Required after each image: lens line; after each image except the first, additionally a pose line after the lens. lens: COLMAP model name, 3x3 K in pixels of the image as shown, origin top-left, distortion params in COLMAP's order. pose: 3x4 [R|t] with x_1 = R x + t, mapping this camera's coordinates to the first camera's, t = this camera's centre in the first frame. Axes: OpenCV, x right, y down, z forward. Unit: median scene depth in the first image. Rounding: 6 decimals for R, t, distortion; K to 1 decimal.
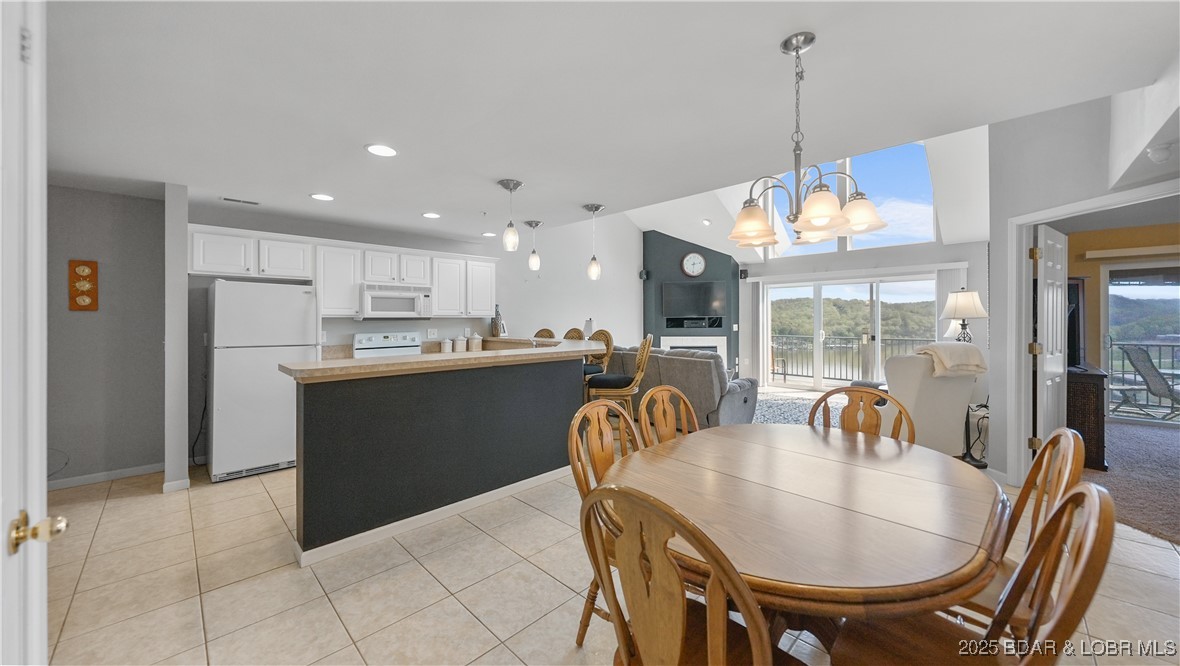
lens RADIAL K [[423.0, 0, 592.8], [0, 423.0, 318.5], [0, 0, 1]] dist [-0.000535, -0.000030]
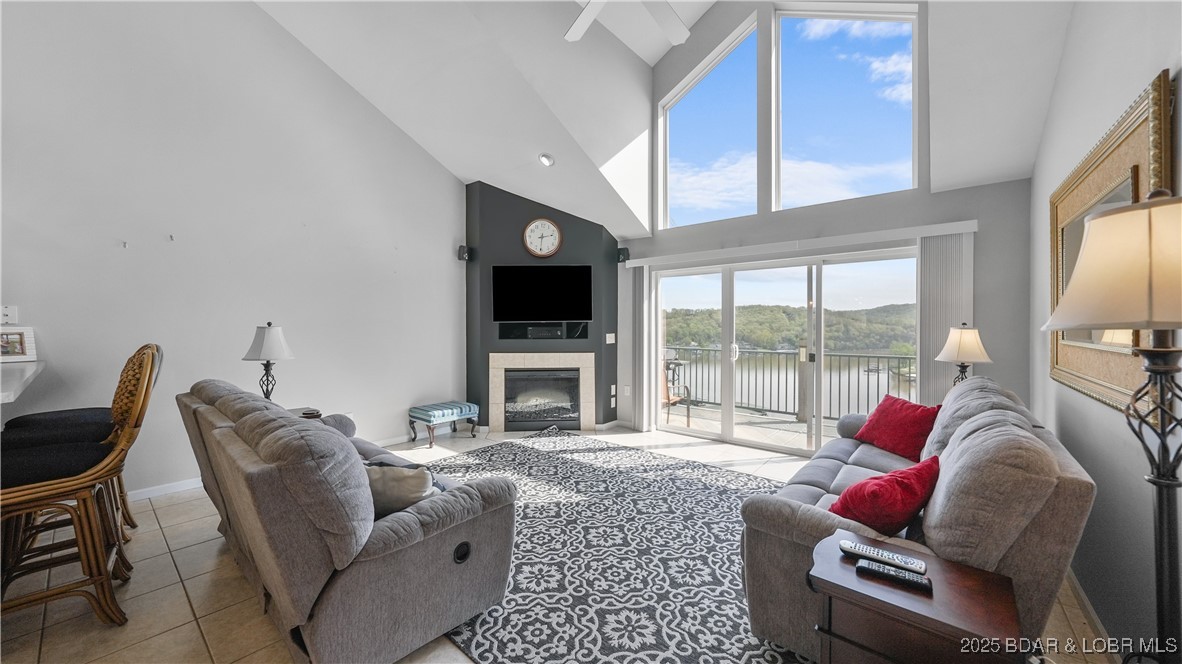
lens RADIAL K [[421.3, 0, 592.8], [0, 421.3, 329.6], [0, 0, 1]] dist [-0.002307, -0.000085]
pose [[0.995670, 0.002962, 0.092915, 0.365787], [-0.004175, 0.999909, 0.012861, -0.000046], [-0.092869, -0.013193, 0.995591, 0.532416]]
